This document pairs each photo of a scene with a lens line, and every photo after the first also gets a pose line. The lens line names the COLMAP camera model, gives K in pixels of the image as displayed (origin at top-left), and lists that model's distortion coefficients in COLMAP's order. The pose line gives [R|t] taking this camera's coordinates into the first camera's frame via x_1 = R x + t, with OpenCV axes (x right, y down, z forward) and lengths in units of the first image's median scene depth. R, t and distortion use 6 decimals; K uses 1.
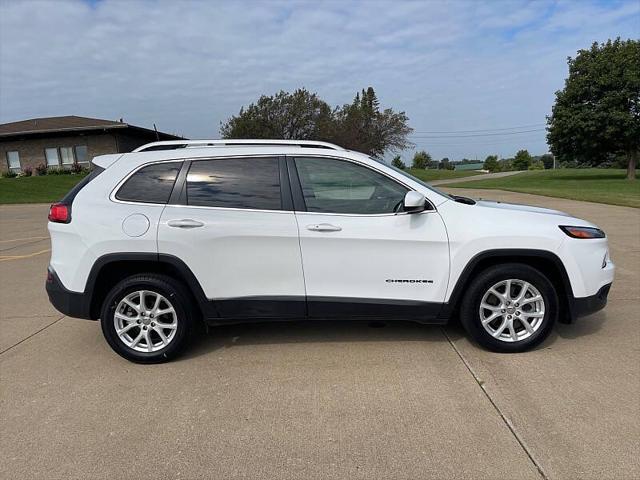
lens RADIAL K [[482.1, 0, 331.9], [0, 482.1, 251.2], [0, 0, 1]] dist [0.088929, -0.119133]
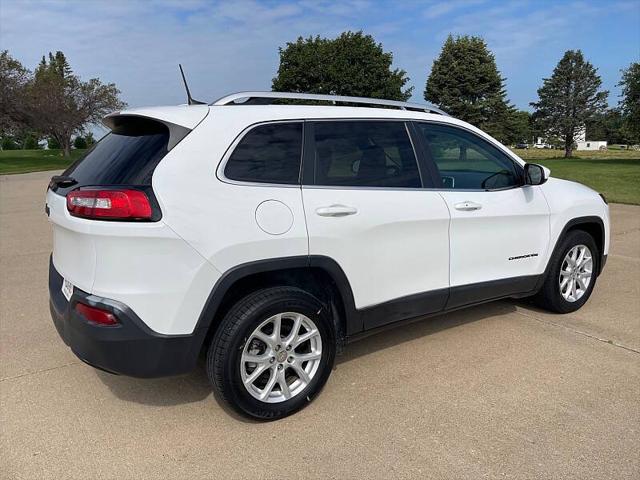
lens RADIAL K [[482.1, 0, 331.9], [0, 482.1, 251.2], [0, 0, 1]] dist [0.088929, -0.119133]
pose [[0.819836, -0.102680, 0.563316, -0.666757], [0.082981, 0.994710, 0.060545, -0.038213], [-0.566553, -0.002892, 0.824020, 0.385699]]
